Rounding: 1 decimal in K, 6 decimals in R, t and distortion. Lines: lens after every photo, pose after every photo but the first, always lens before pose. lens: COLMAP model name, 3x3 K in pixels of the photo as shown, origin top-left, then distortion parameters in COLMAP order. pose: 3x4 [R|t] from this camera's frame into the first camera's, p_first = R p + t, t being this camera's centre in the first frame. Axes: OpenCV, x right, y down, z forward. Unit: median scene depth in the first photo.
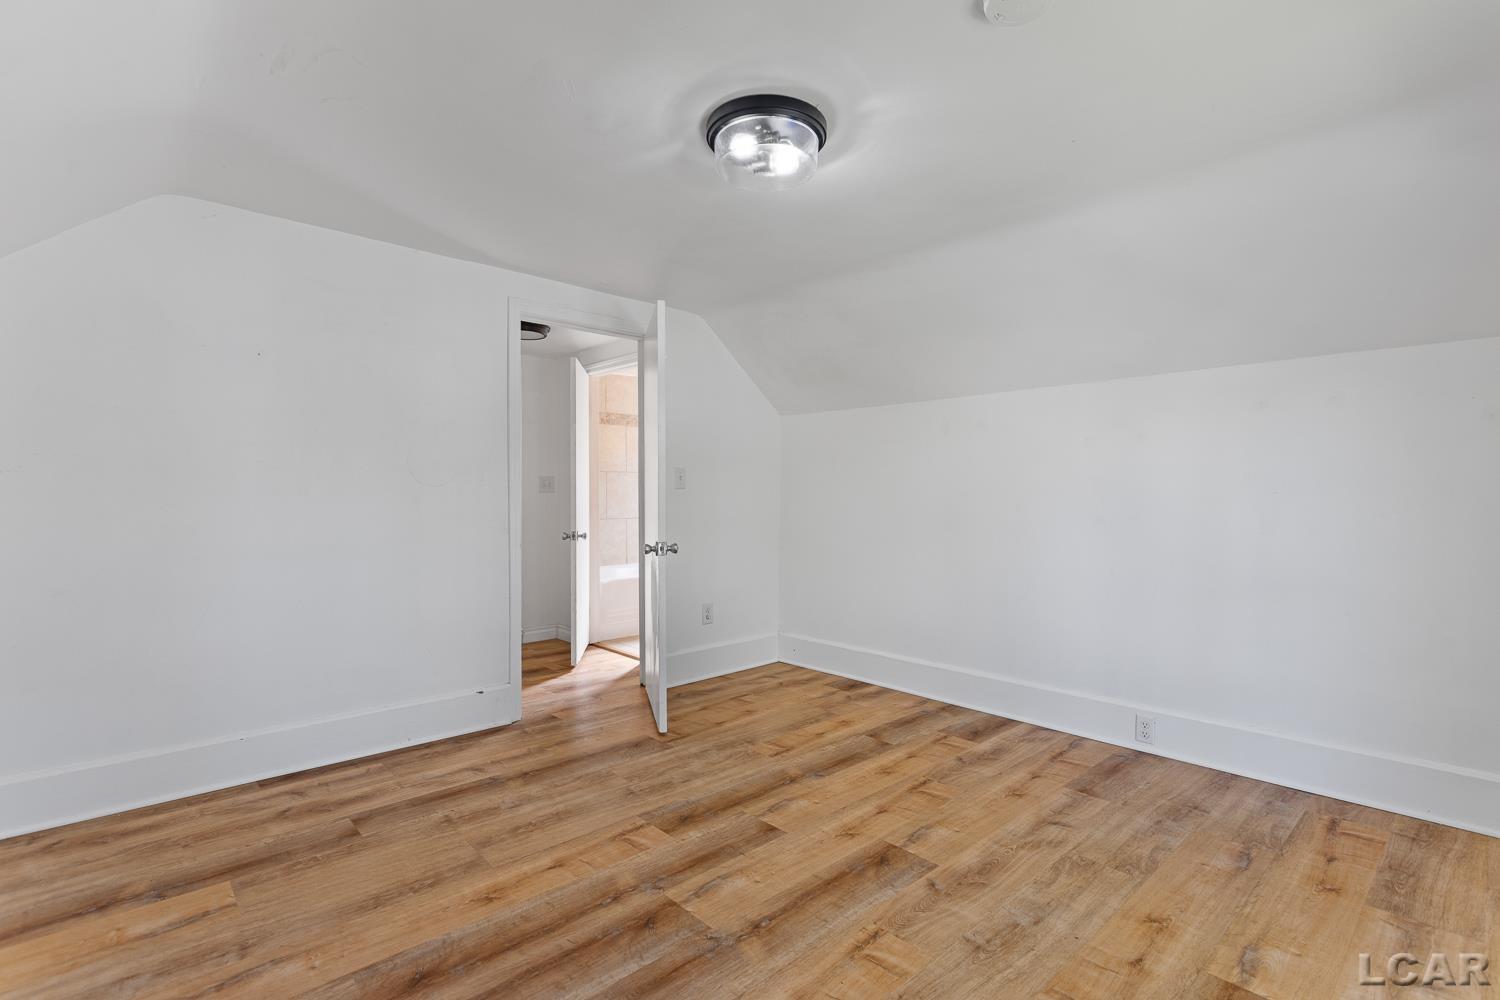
lens RADIAL K [[682.6, 0, 753.0], [0, 682.6, 497.7], [0, 0, 1]] dist [-0.001825, 0.000228]
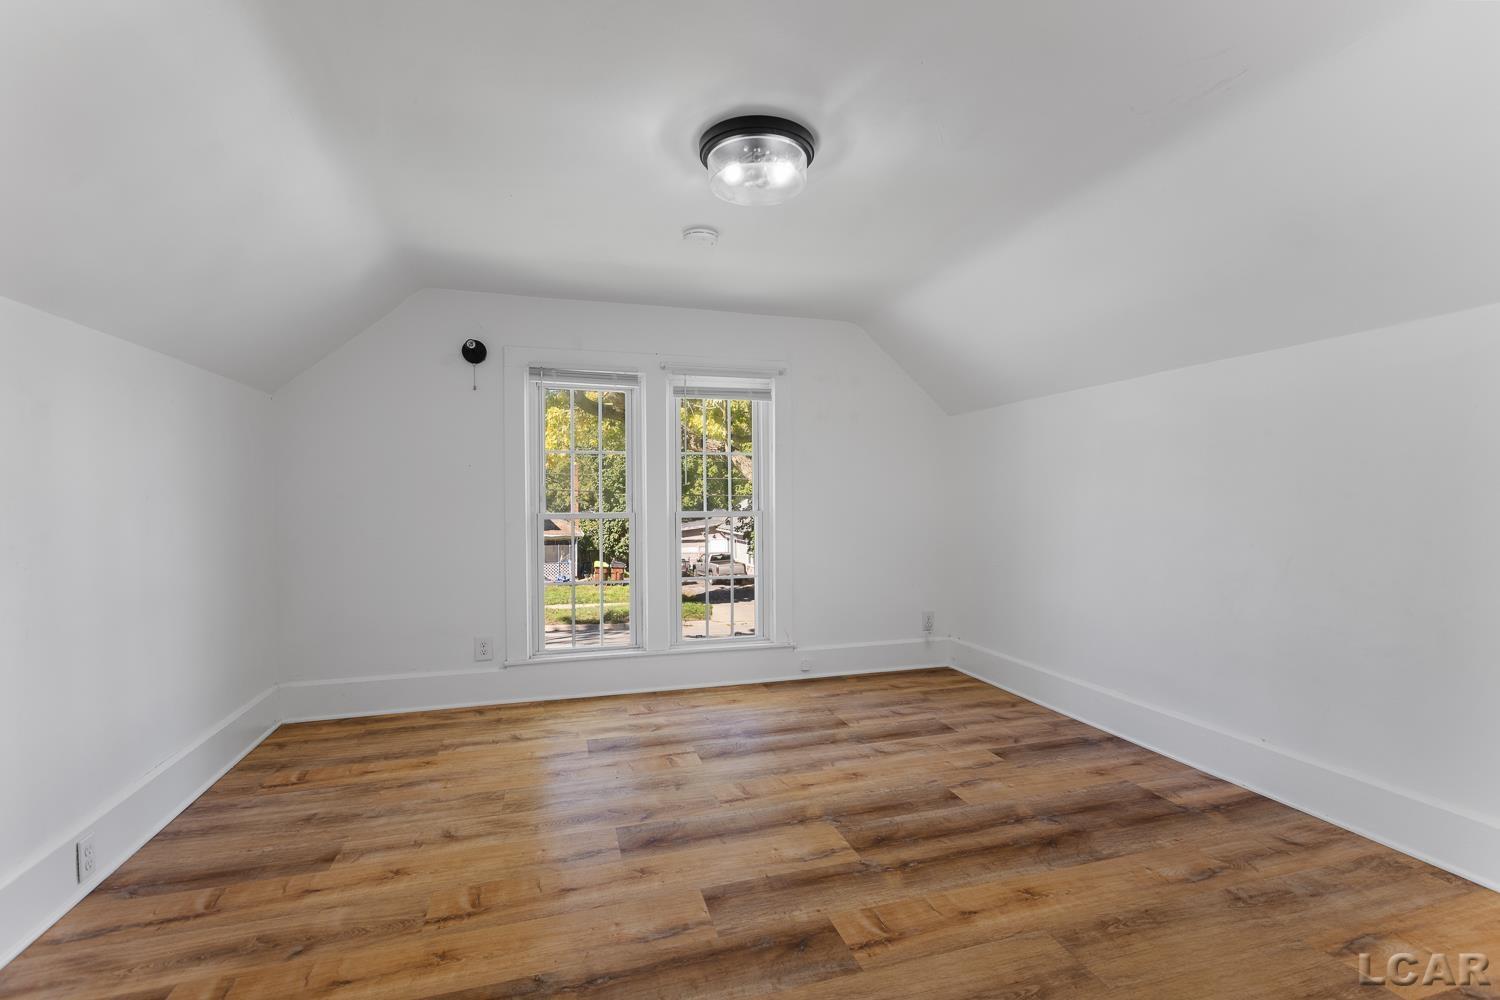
lens RADIAL K [[682.6, 0, 756.8], [0, 682.6, 503.6], [0, 0, 1]] dist [-0.001825, 0.000228]
pose [[-0.894289, -0.000584, 0.447490, -0.428853], [0.009375, 0.999755, 0.020041, -0.012834], [-0.447393, 0.022118, -0.894064, 1.860663]]
